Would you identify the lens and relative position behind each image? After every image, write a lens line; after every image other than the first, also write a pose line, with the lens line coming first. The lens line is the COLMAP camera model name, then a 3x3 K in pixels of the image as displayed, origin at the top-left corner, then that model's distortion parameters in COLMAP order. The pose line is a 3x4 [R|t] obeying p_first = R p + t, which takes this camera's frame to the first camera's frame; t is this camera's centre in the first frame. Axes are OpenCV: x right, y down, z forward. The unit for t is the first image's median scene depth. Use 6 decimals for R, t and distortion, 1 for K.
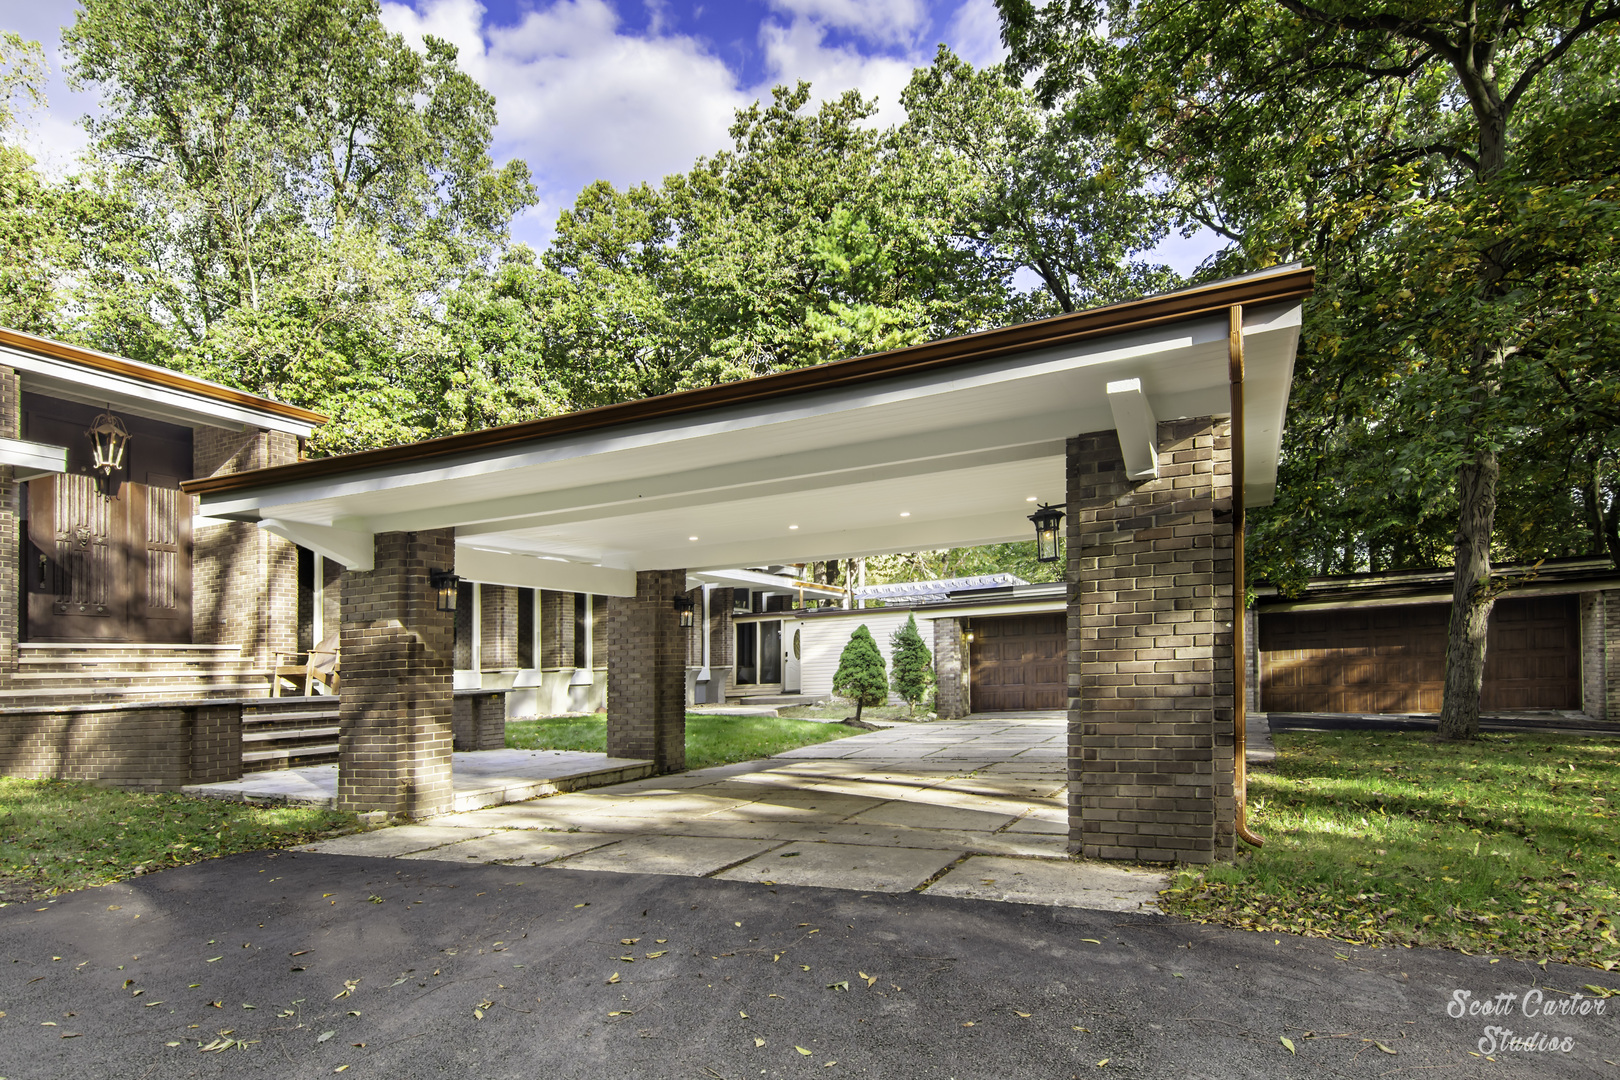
lens RADIAL K [[847.6, 0, 812.8], [0, 847.6, 580.3], [0, 0, 1]] dist [0.001206, -0.000154]
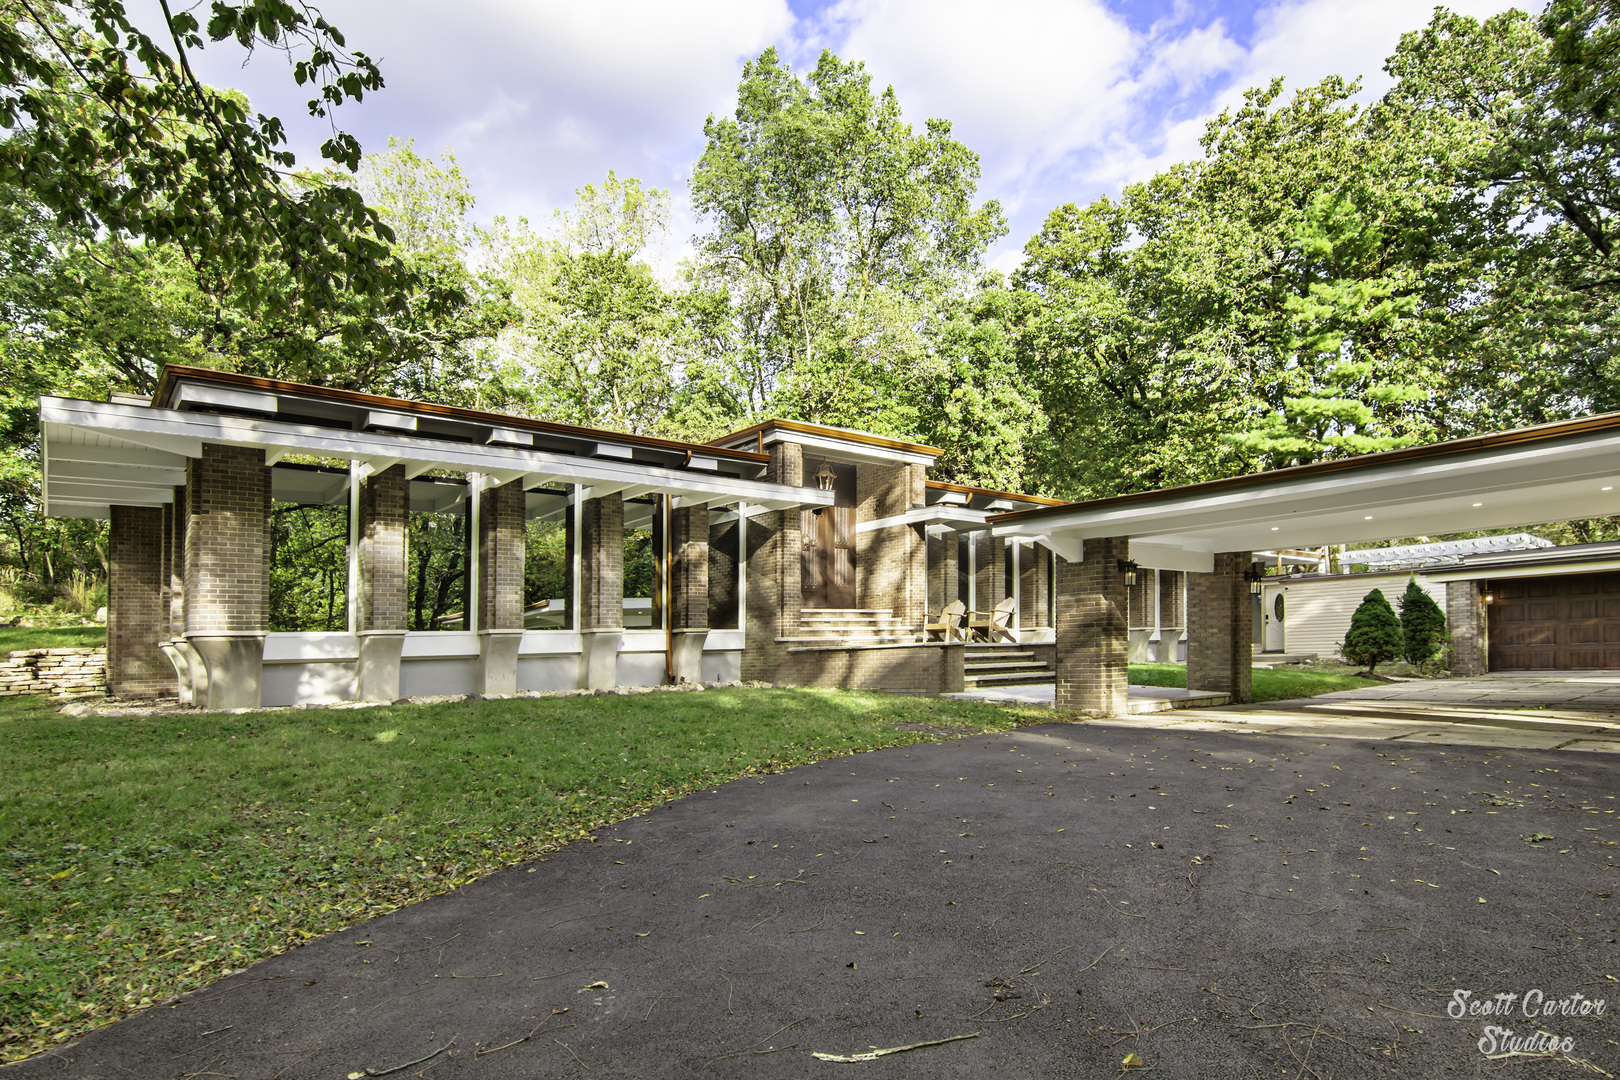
lens RADIAL K [[847.6, 0, 812.8], [0, 847.6, 580.3], [0, 0, 1]] dist [0.001206, -0.000154]
pose [[0.906103, -0.020968, -0.422537, -0.101083], [0.037889, 0.998779, 0.031687, -0.016100], [0.421356, -0.044721, 0.905792, -0.231153]]
